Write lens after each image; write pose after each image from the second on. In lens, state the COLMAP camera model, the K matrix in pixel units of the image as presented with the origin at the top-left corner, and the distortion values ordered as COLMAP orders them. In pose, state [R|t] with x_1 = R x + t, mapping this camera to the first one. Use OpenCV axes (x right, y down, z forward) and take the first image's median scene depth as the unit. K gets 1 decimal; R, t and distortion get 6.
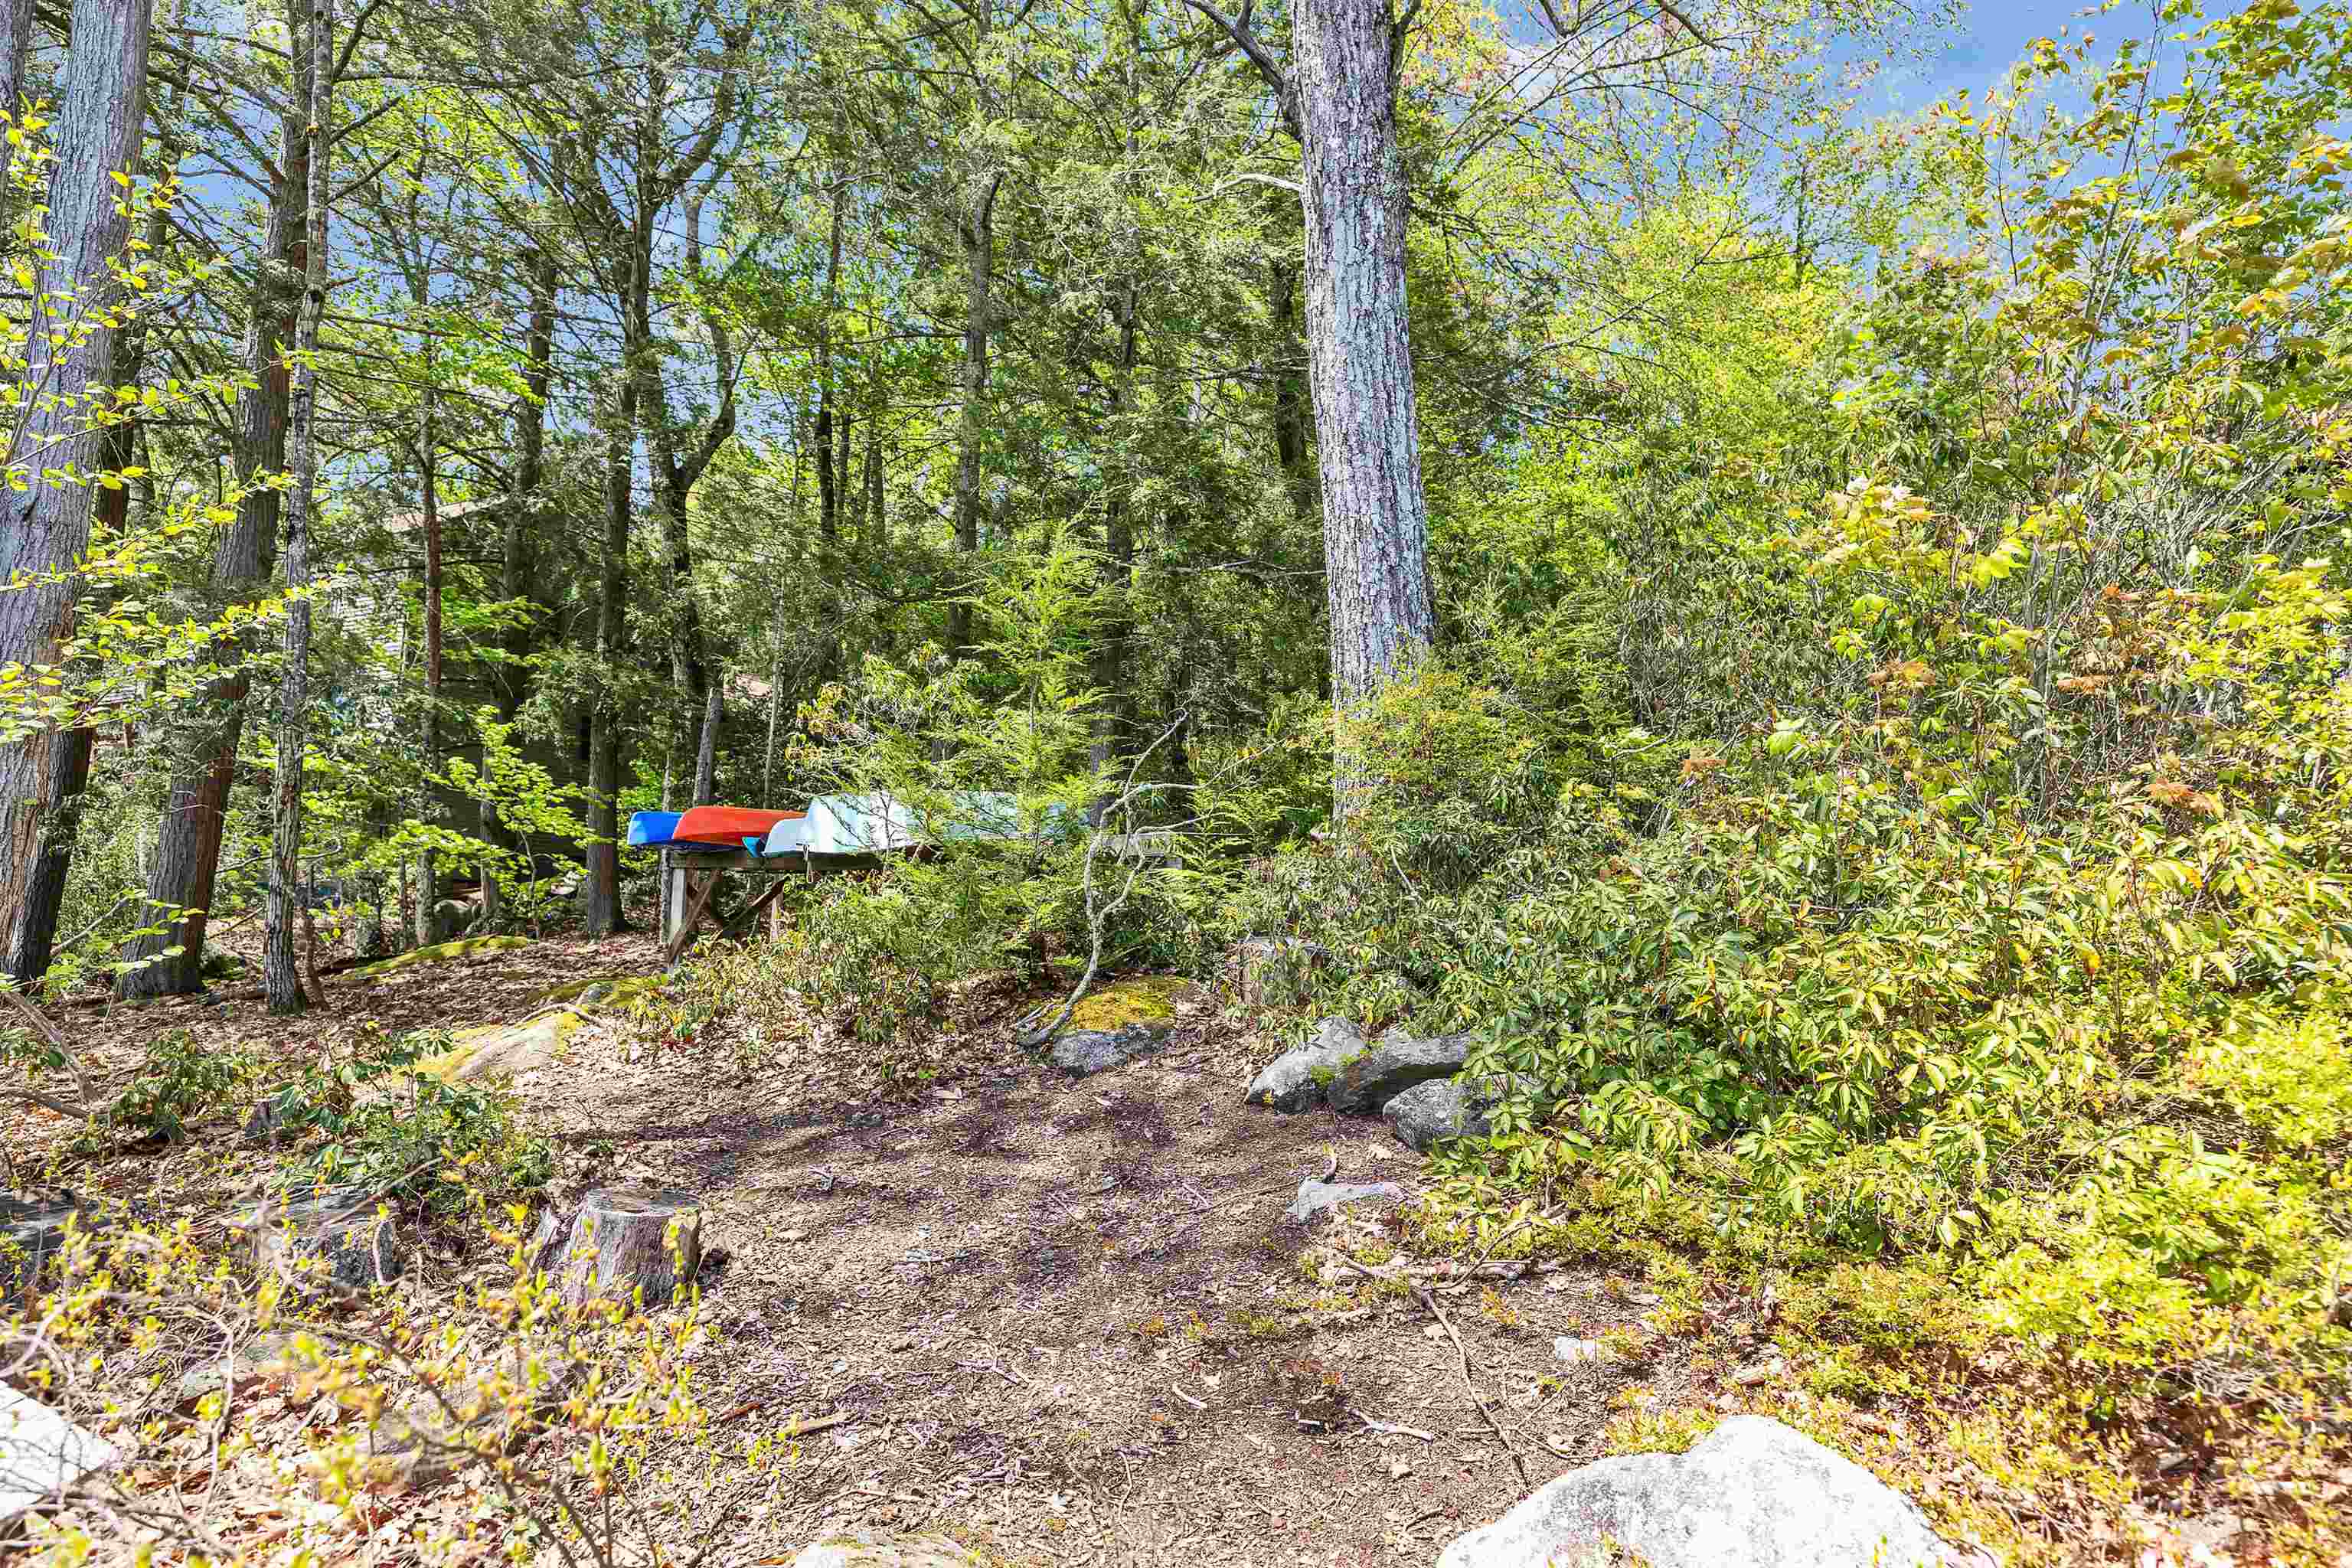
lens RADIAL K [[1123.3, 0, 1176.0], [0, 1123.3, 784.0], [0, 0, 1]] dist [-0.022184, -0.000179]
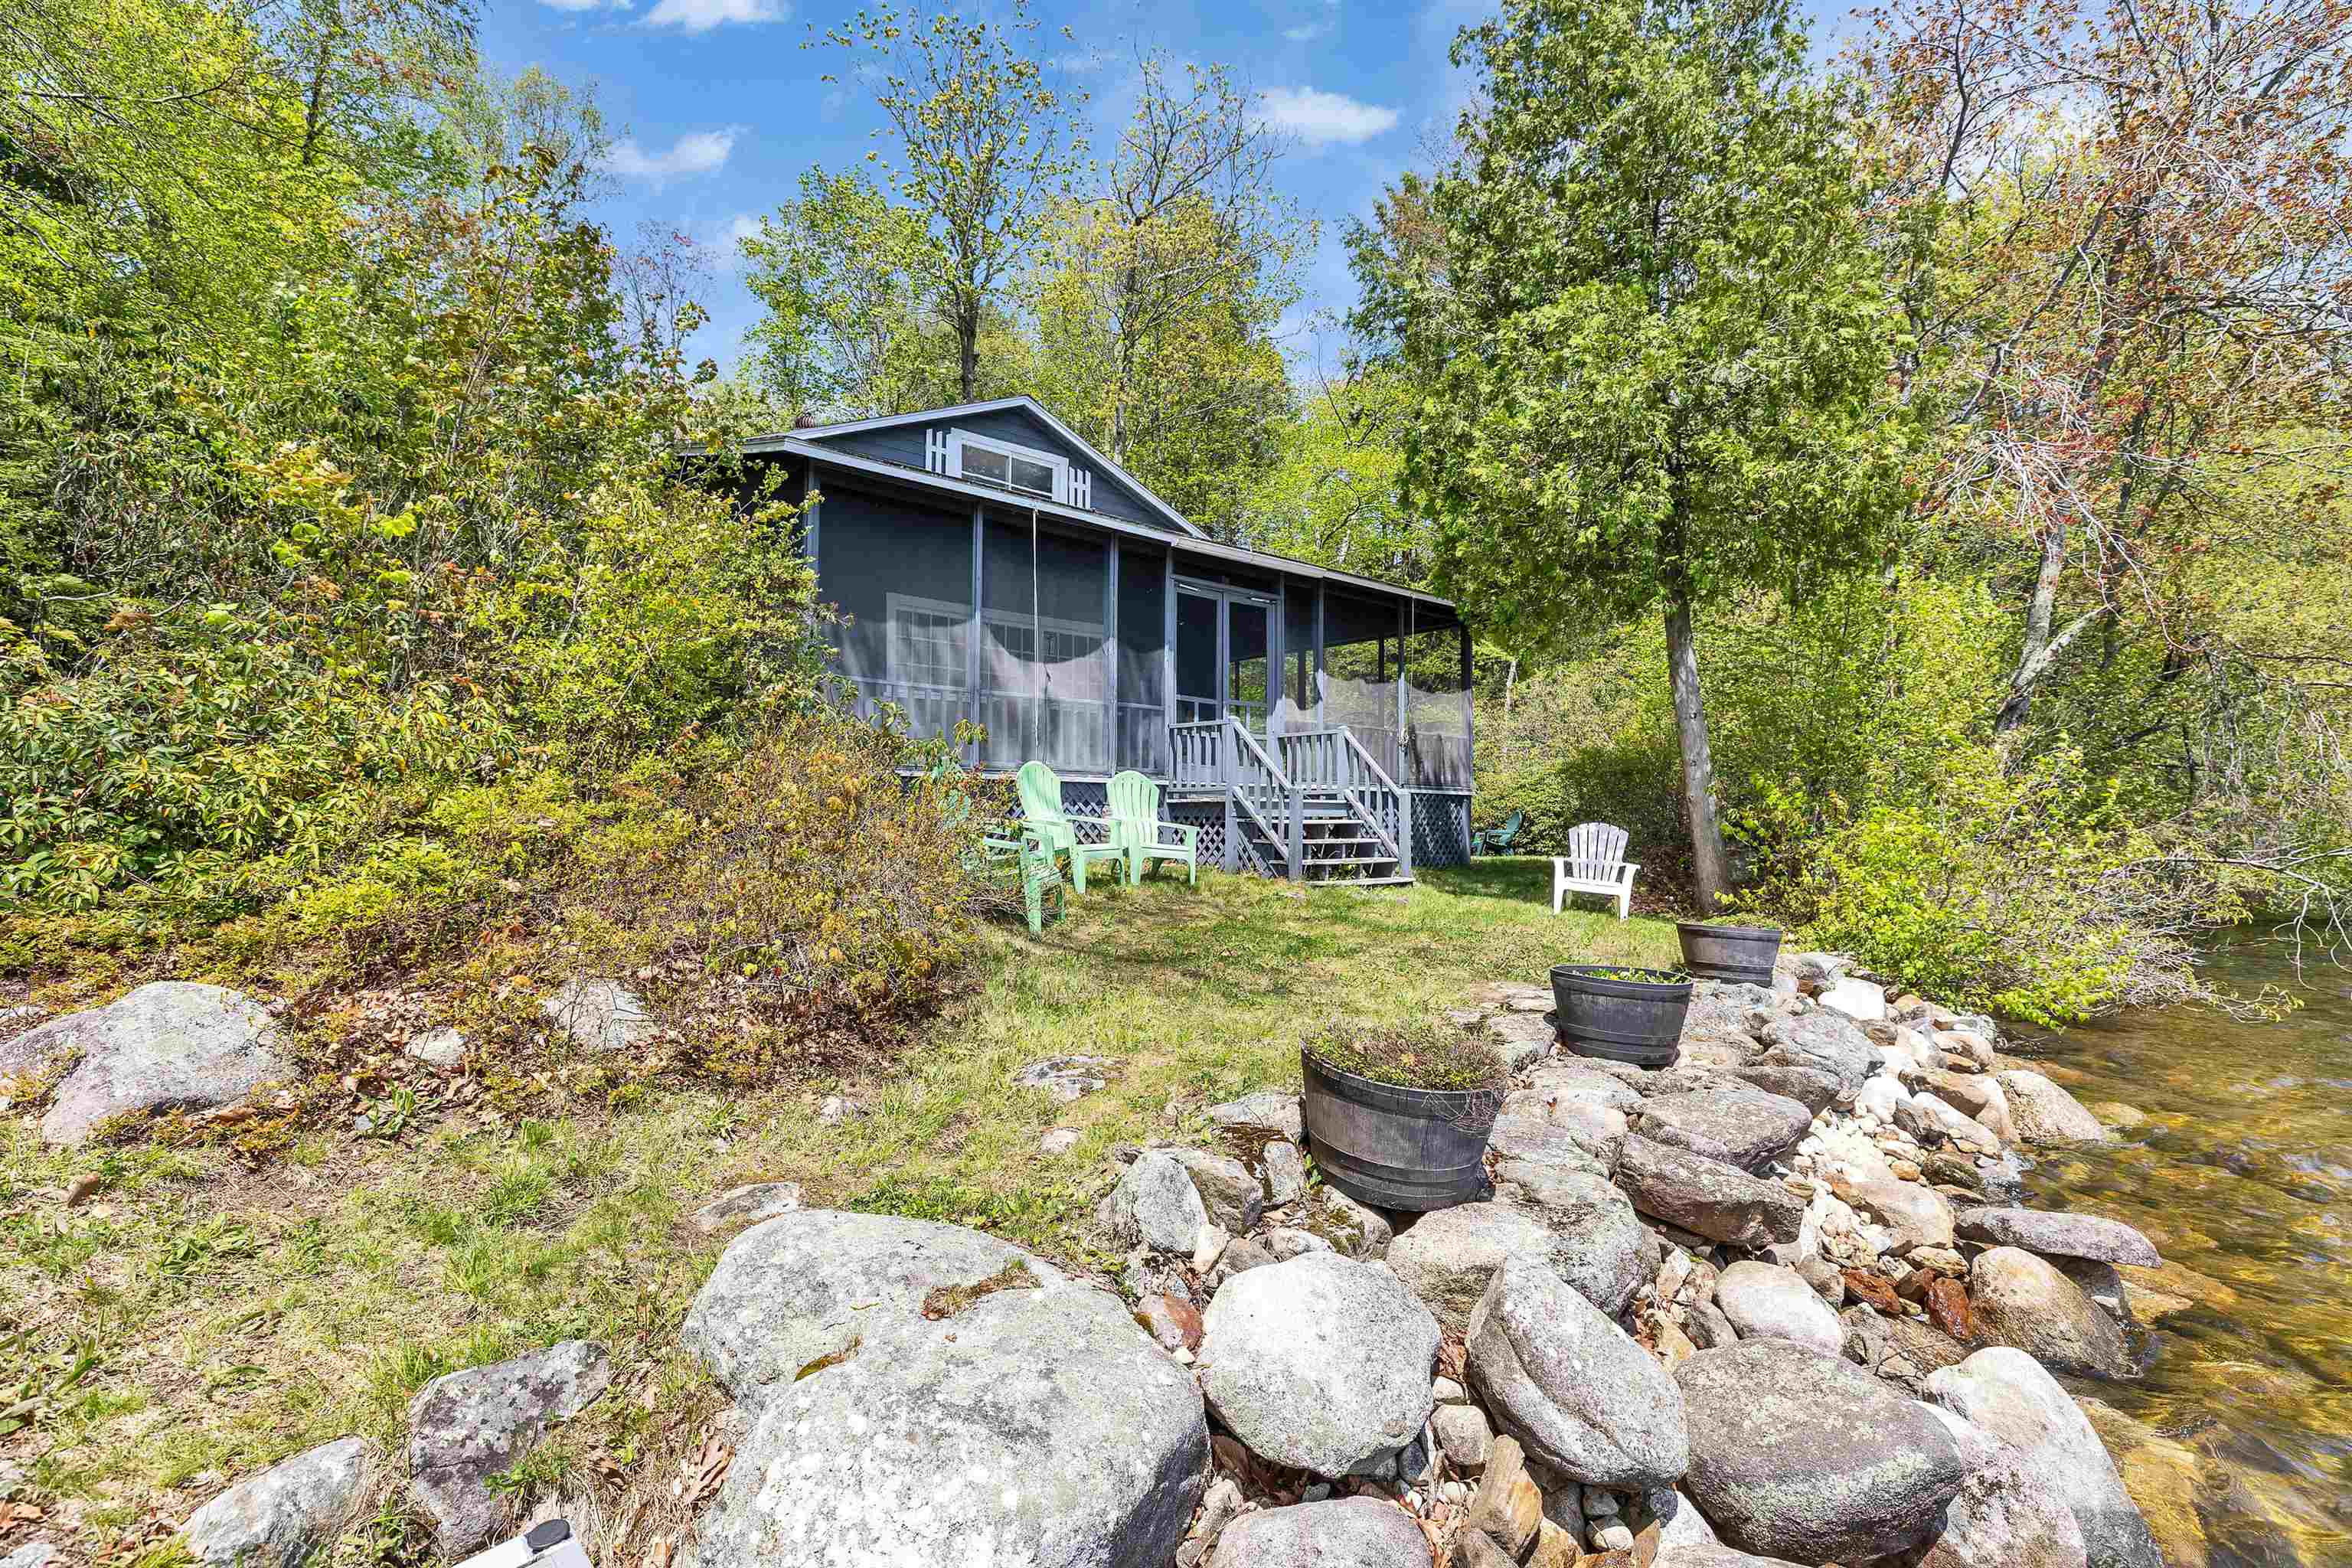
lens RADIAL K [[1061.8, 0, 1175.6], [0, 1061.8, 779.5], [0, 0, 1]] dist [0.003928, -0.000134]
pose [[0.340893, 0.017404, 0.939941, -0.392708], [-0.122469, 0.992130, 0.026047, -0.023180], [-0.932091, -0.123993, 0.340341, -0.778782]]
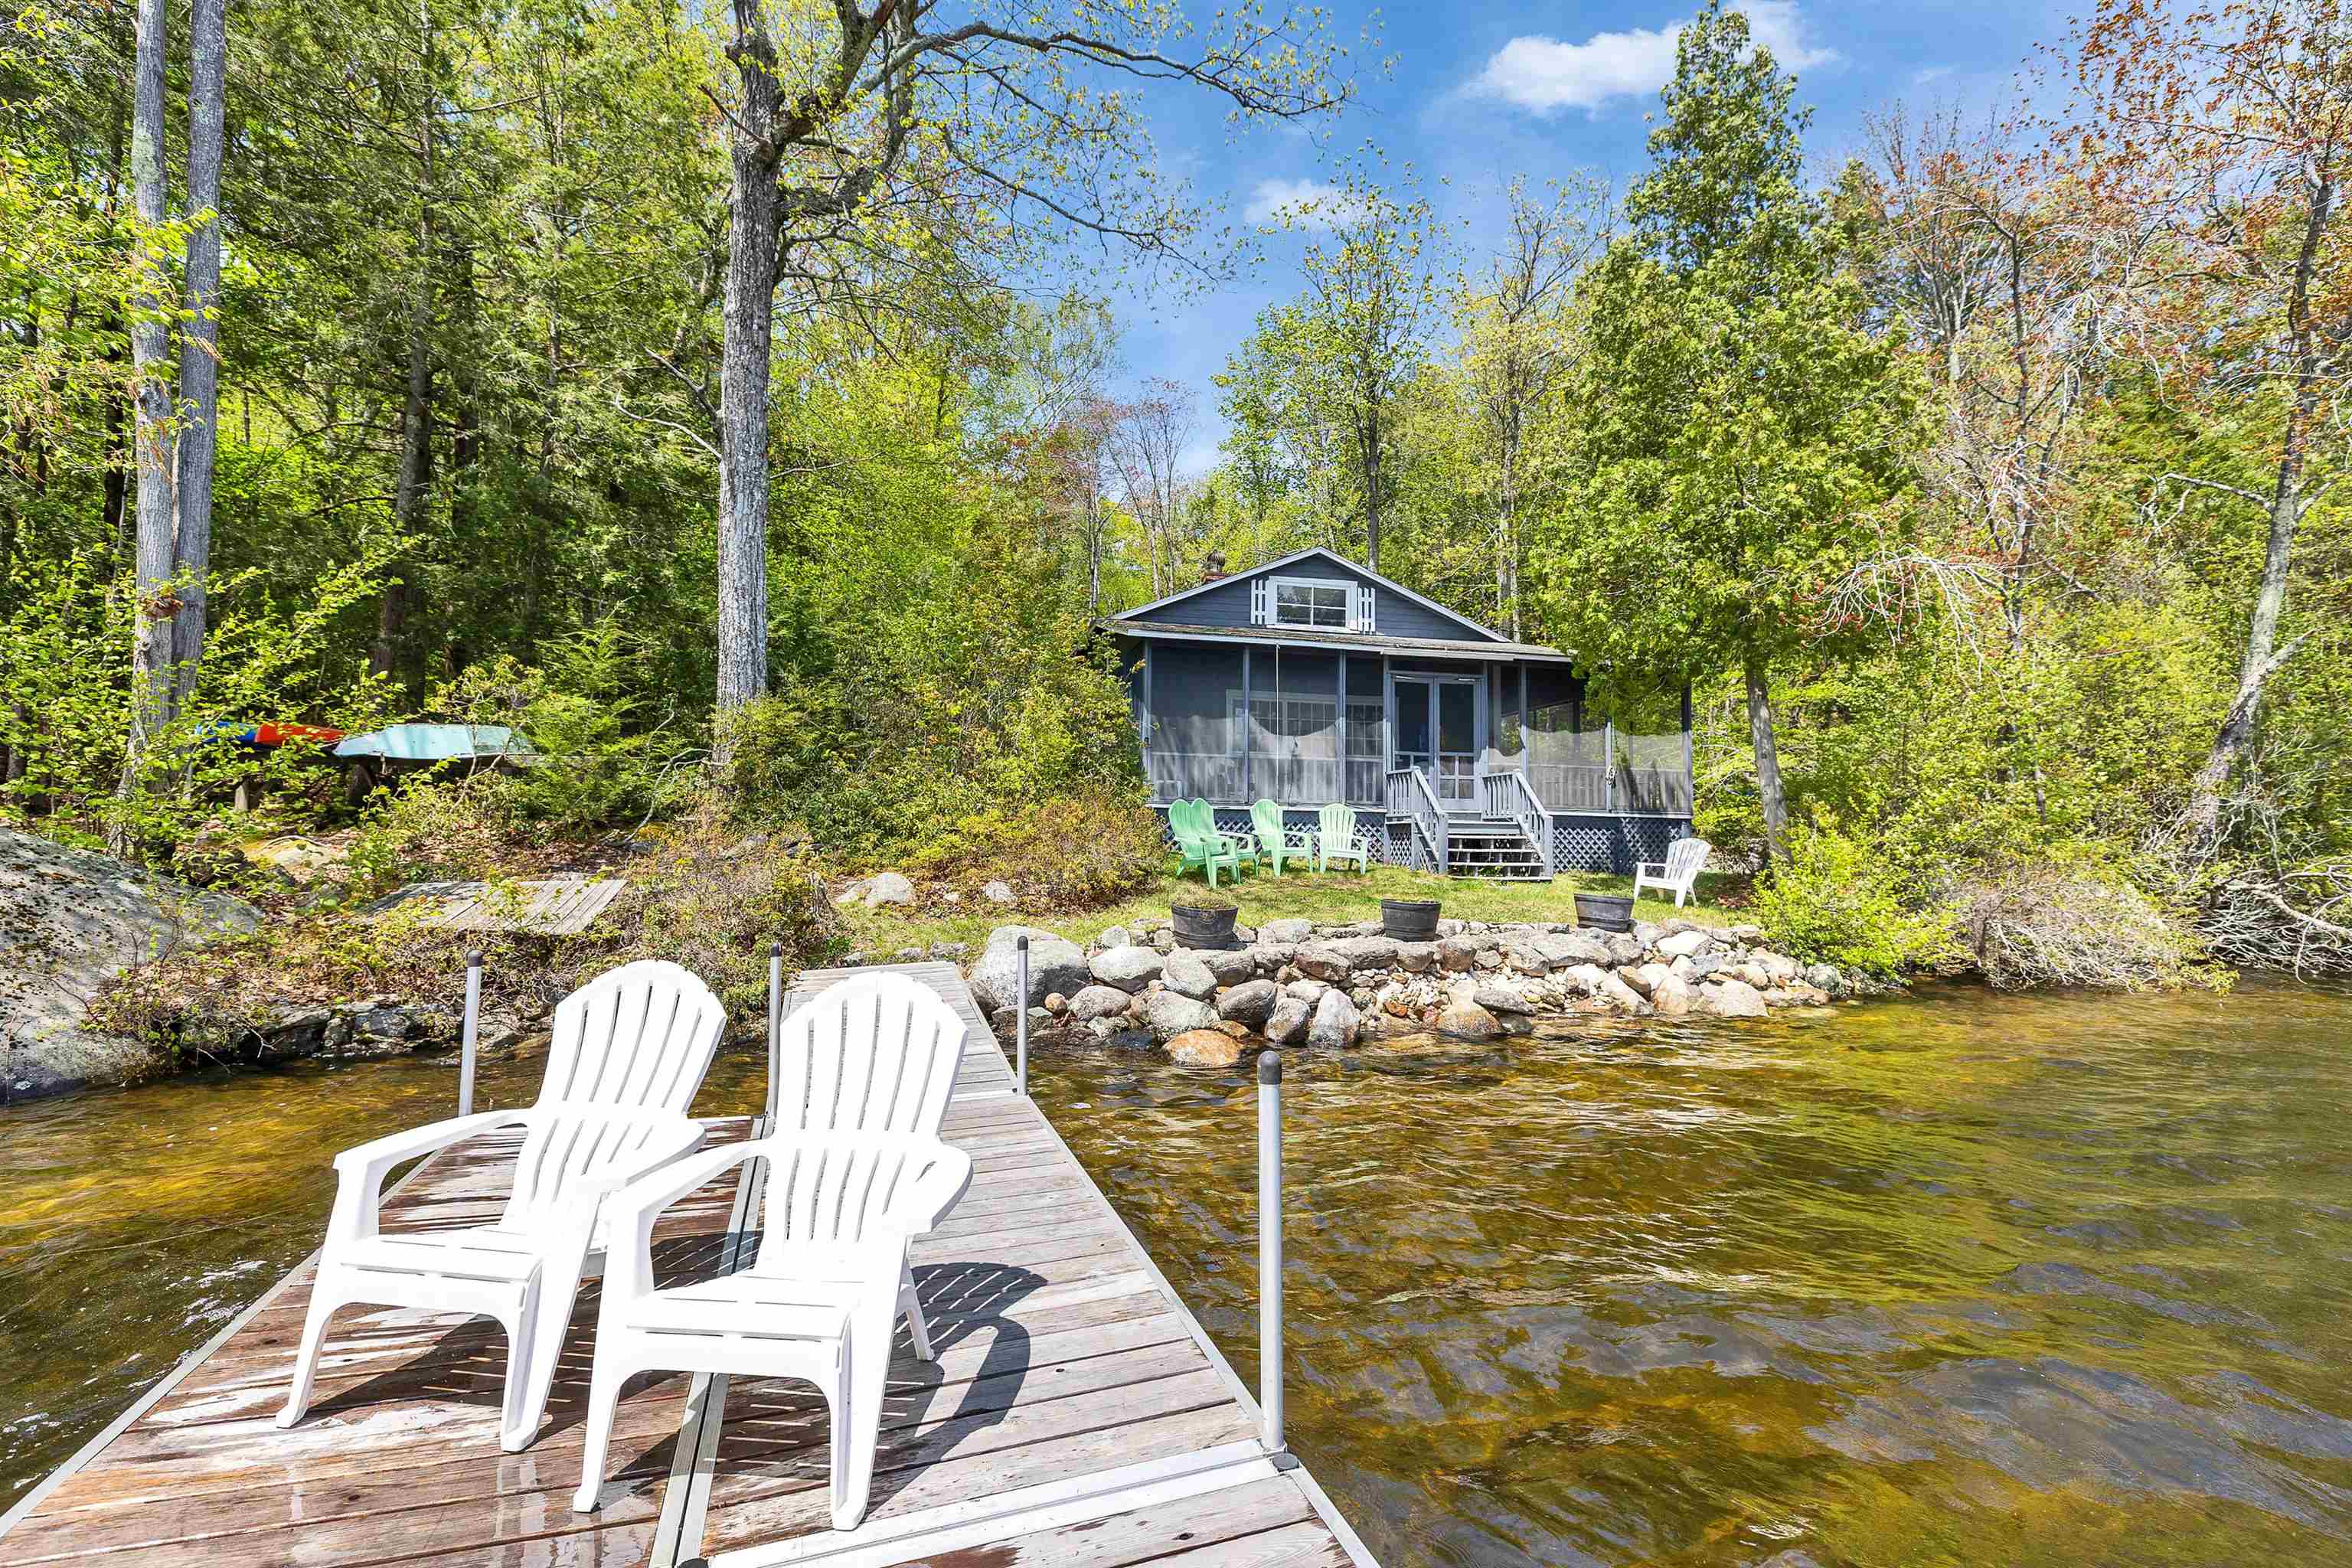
lens RADIAL K [[1061.8, 0, 1175.6], [0, 1061.8, 779.5], [0, 0, 1]] dist [0.003928, -0.000134]
pose [[0.733515, 0.029124, 0.679049, -1.603510], [-0.087807, 0.994770, 0.052185, -0.291840], [-0.673978, -0.097904, 0.732235, -3.010728]]
